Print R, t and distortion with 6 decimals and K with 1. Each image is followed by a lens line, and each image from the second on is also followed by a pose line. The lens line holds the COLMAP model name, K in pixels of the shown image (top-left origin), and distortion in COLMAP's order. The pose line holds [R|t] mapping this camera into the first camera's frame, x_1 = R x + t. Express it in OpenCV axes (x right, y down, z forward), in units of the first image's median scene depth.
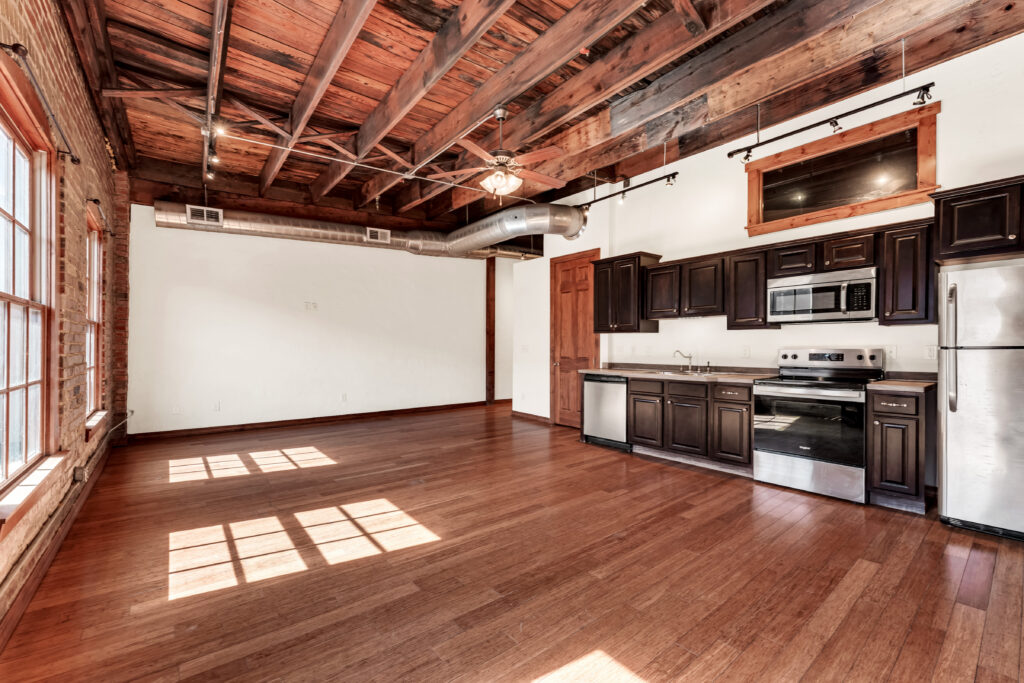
lens RADIAL K [[421.8, 0, 489.6], [0, 421.8, 349.9], [0, 0, 1]] dist [-0.001426, 0.000283]
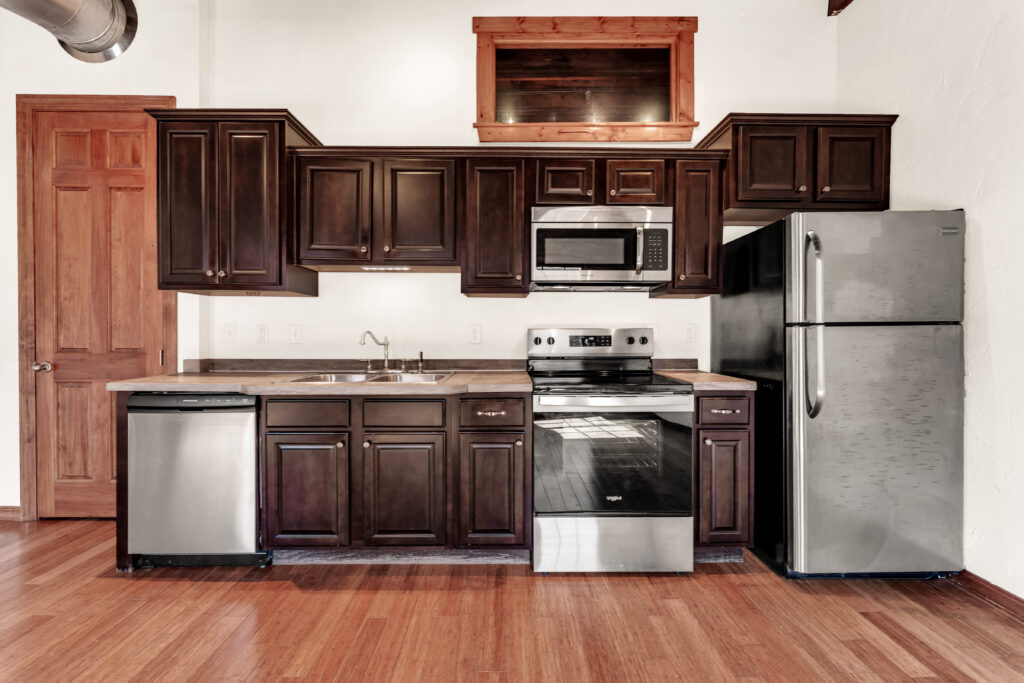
lens RADIAL K [[421.8, 0, 507.1], [0, 421.8, 342.4], [0, 0, 1]] dist [-0.001426, 0.000283]
pose [[0.608184, -0.013314, 0.793685, 0.147090], [0.002157, 0.999883, 0.015120, 0.007431], [-0.793793, -0.007484, 0.608141, 0.554670]]
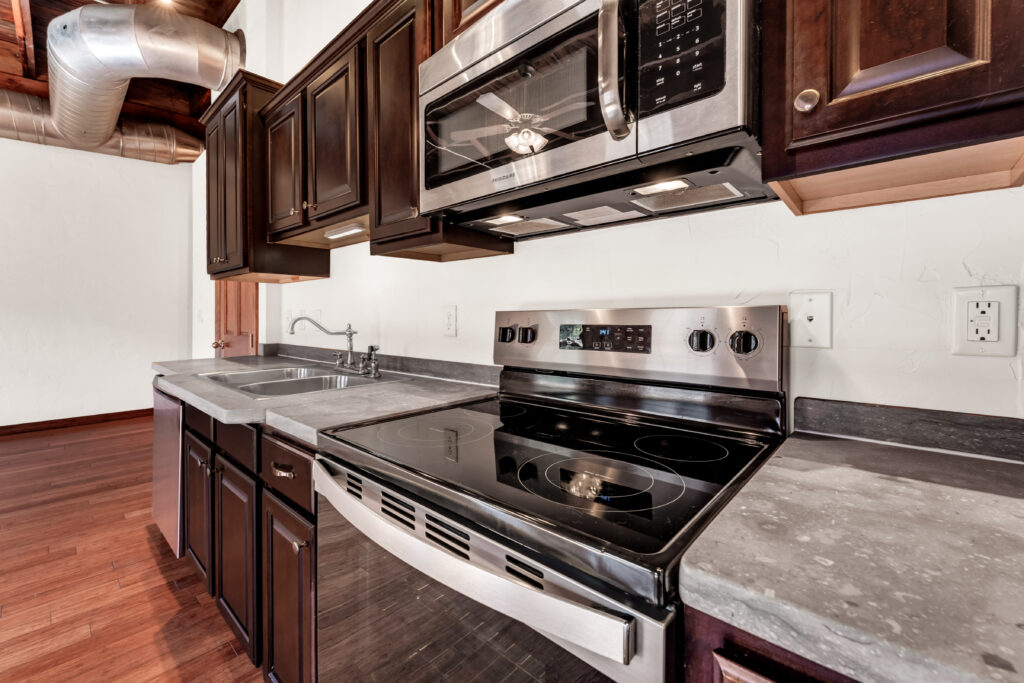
lens RADIAL K [[421.8, 0, 490.0], [0, 421.8, 320.3], [0, 0, 1]] dist [-0.001426, 0.000283]
pose [[0.988981, -0.005503, 0.147942, 0.543480], [0.004573, 0.999968, 0.006627, 0.002817], [-0.147973, -0.005877, 0.988974, 0.583387]]
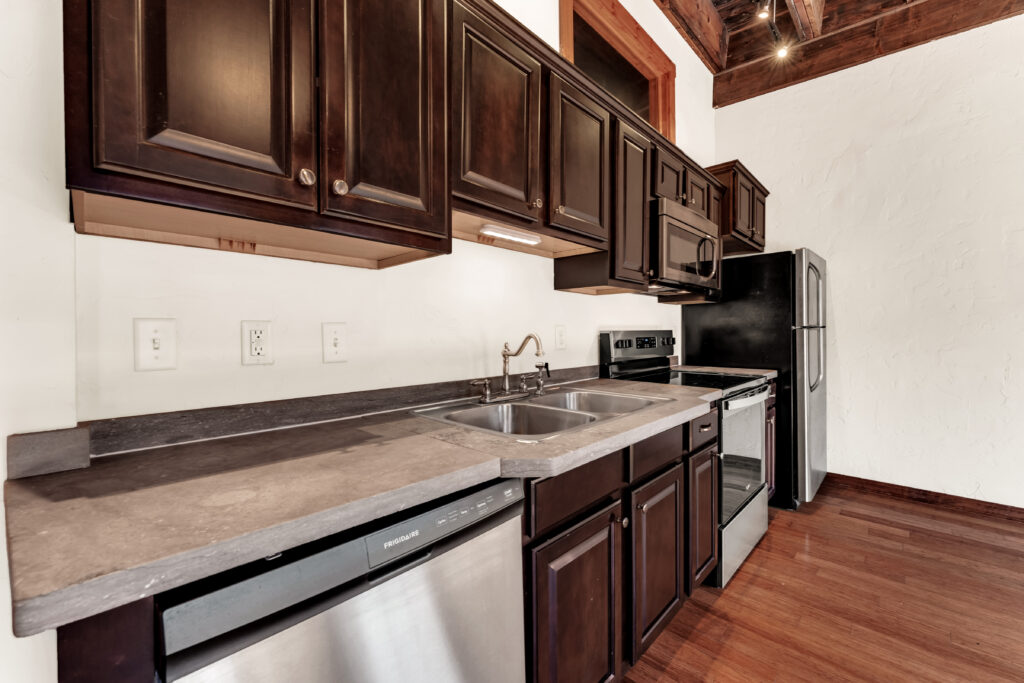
lens RADIAL K [[421.8, 0, 517.5], [0, 421.8, 342.9], [0, 0, 1]] dist [-0.001426, 0.000283]
pose [[-0.159278, -0.014840, 0.987122, 0.137247], [0.016314, 0.999711, 0.017662, 0.001839], [-0.987099, 0.018917, -0.158990, 1.033603]]
